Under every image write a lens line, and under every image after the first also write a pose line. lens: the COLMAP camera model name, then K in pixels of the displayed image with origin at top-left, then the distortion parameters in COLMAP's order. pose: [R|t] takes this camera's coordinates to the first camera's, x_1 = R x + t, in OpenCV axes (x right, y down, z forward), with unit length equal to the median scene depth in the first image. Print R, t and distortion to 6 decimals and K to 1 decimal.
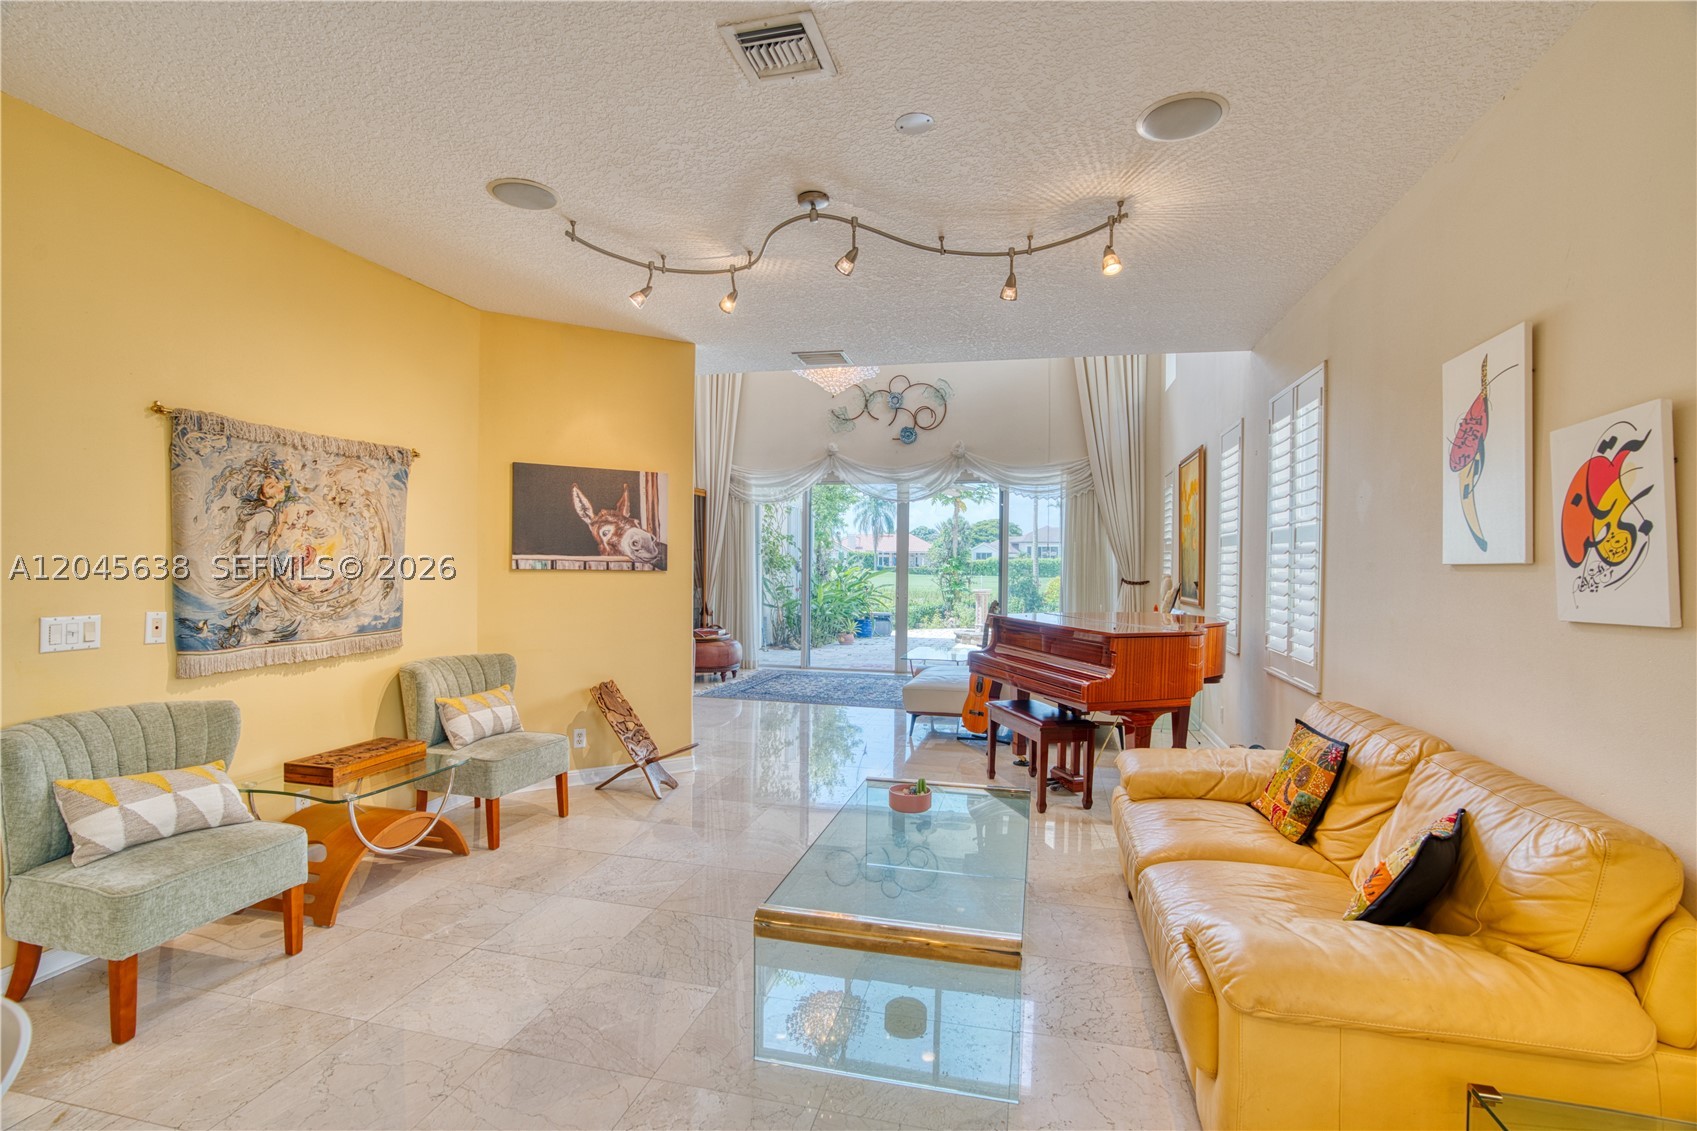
lens RADIAL K [[793.4, 0, 849.1], [0, 793.4, 571.6], [0, 0, 1]] dist [-0.053525, 0.024901]
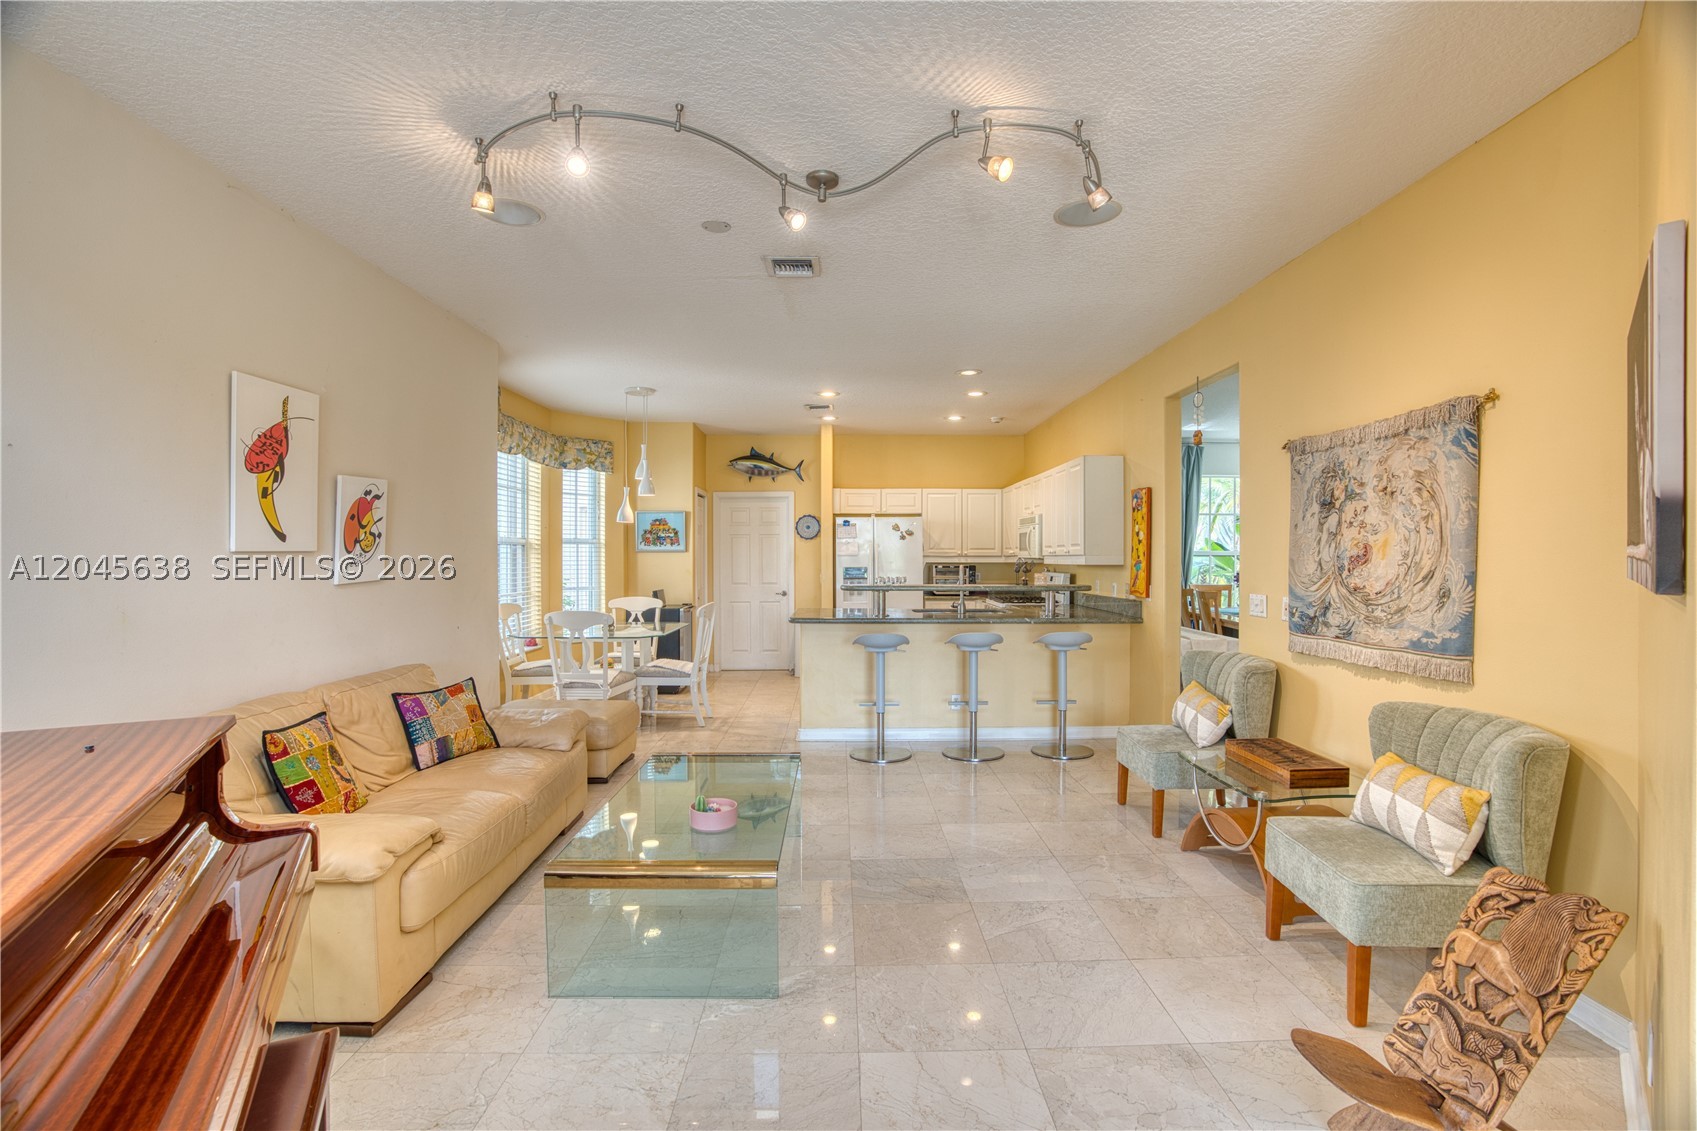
lens RADIAL K [[786.9, 0, 852.7], [0, 786.9, 561.2], [0, 0, 1]] dist [-0.064598, 0.027805]
pose [[-0.967725, -0.008840, -0.251852, 0.125209], [-0.013362, 0.999779, 0.016248, -0.016825], [0.251653, 0.019088, -0.967629, 1.565033]]
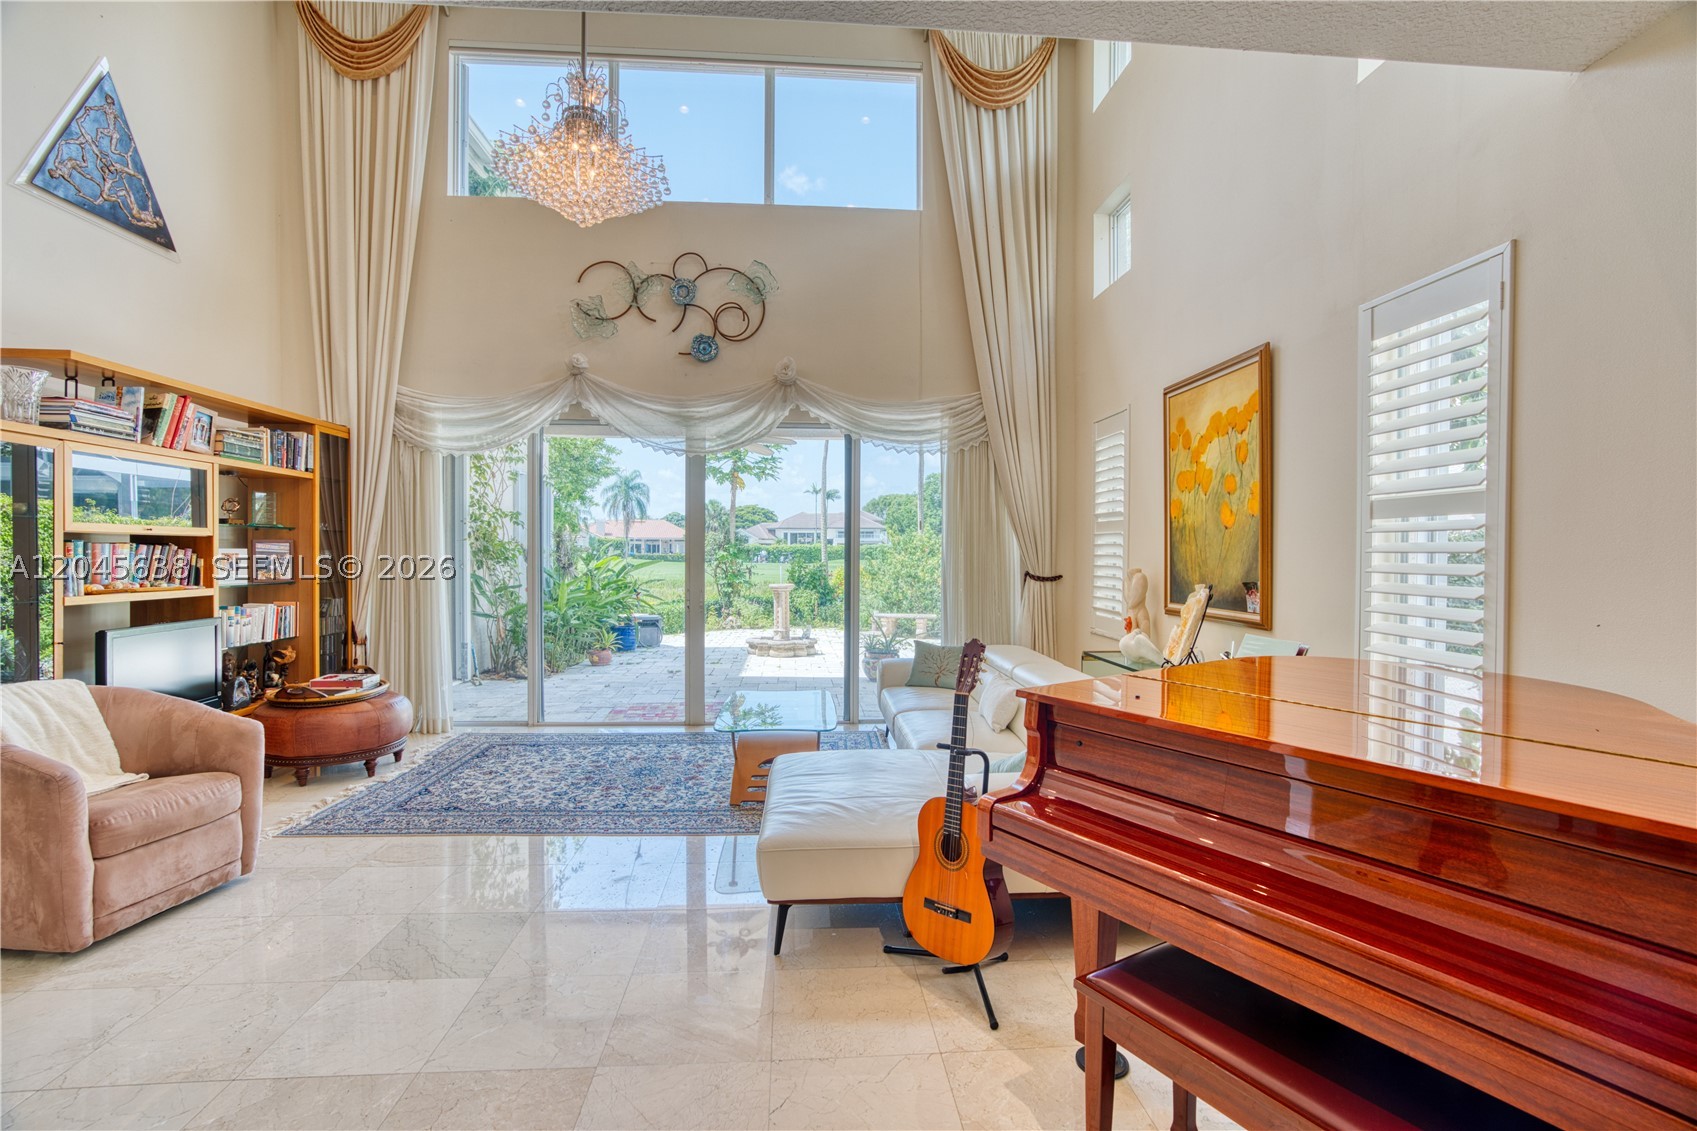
lens RADIAL K [[786.9, 0, 852.7], [0, 786.9, 561.2], [0, 0, 1]] dist [-0.064598, 0.027805]
pose [[0.950584, -0.010578, 0.310287, -0.020204], [0.009299, 0.999941, 0.005603, -0.014686], [-0.310328, -0.002441, 0.950626, 0.959196]]
